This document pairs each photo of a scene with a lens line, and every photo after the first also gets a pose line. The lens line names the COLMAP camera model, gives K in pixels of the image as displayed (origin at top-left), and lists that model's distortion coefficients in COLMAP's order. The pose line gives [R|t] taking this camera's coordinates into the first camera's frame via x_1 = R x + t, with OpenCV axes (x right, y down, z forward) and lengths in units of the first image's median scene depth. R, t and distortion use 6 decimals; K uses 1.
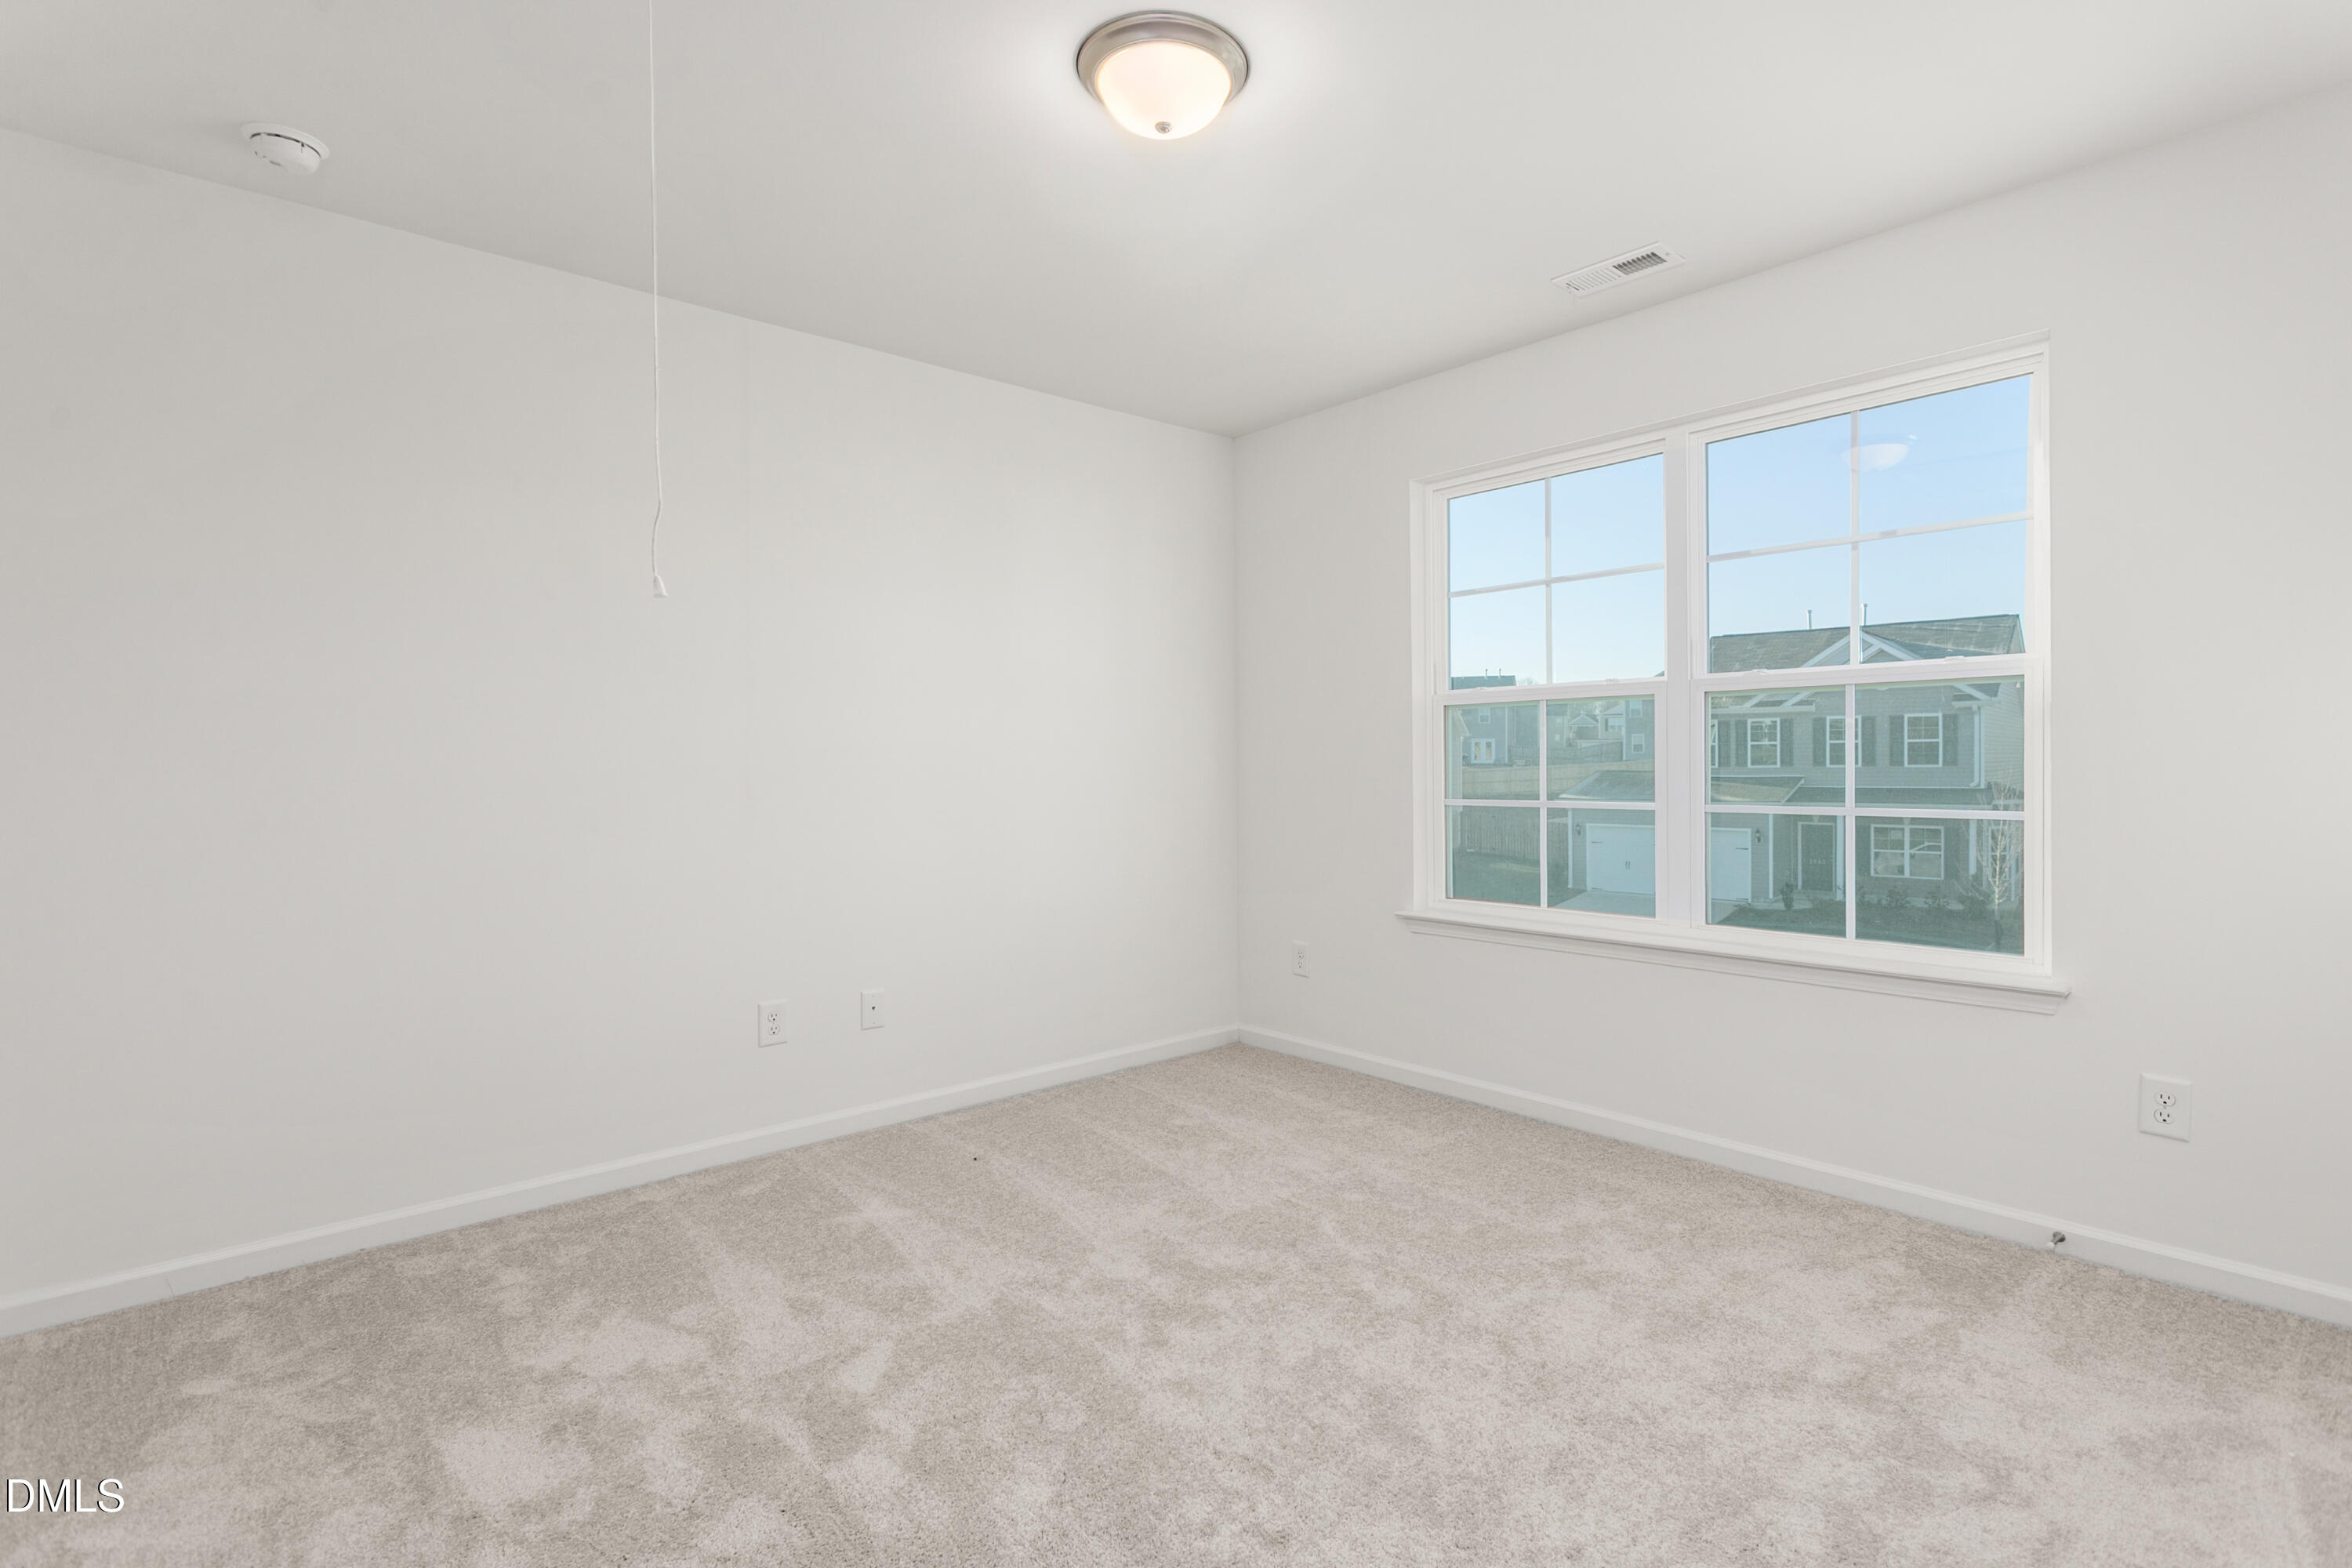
lens RADIAL K [[1081.7, 0, 1145.8], [0, 1081.7, 768.6], [0, 0, 1]] dist [0.000882, 0.000154]
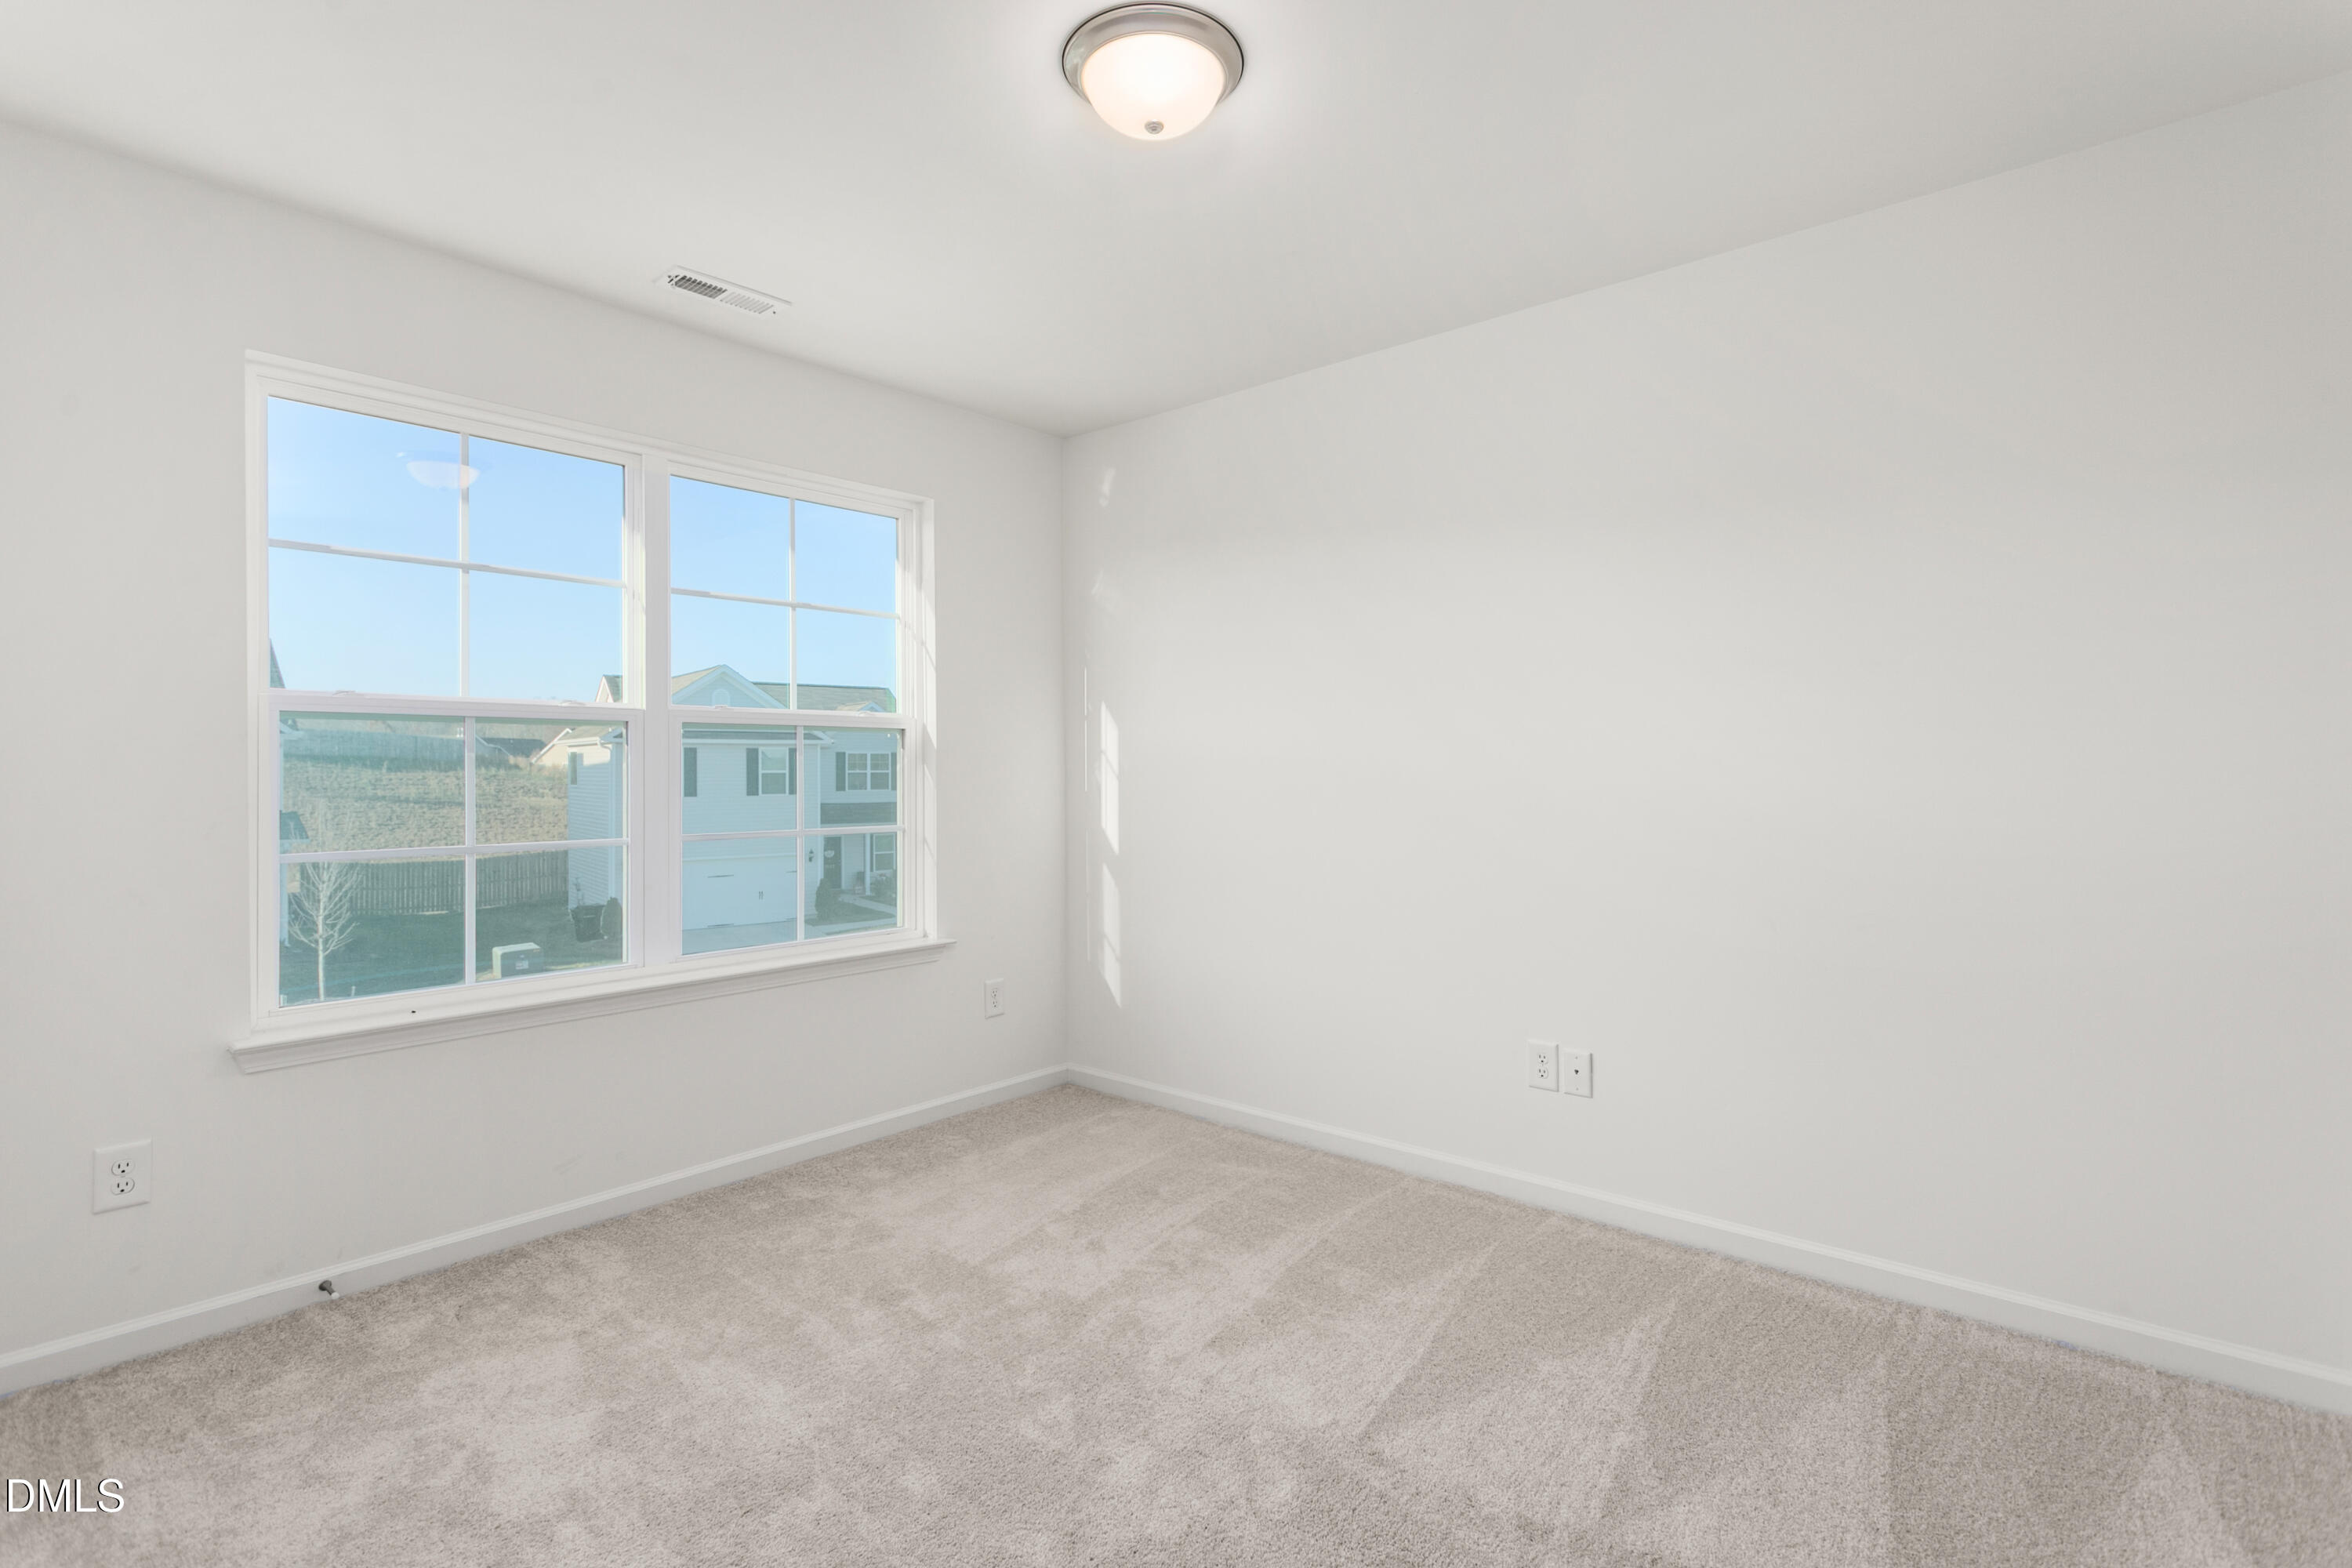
lens RADIAL K [[1145.8, 0, 1190.5], [0, 1145.8, 771.0], [0, 0, 1]] dist [-0.000755, 0.000466]
pose [[-0.111875, 0.016374, 0.993587, -0.604042], [0.029461, 0.999479, -0.013154, 0.000063], [-0.993285, 0.027801, -0.112300, 0.664584]]
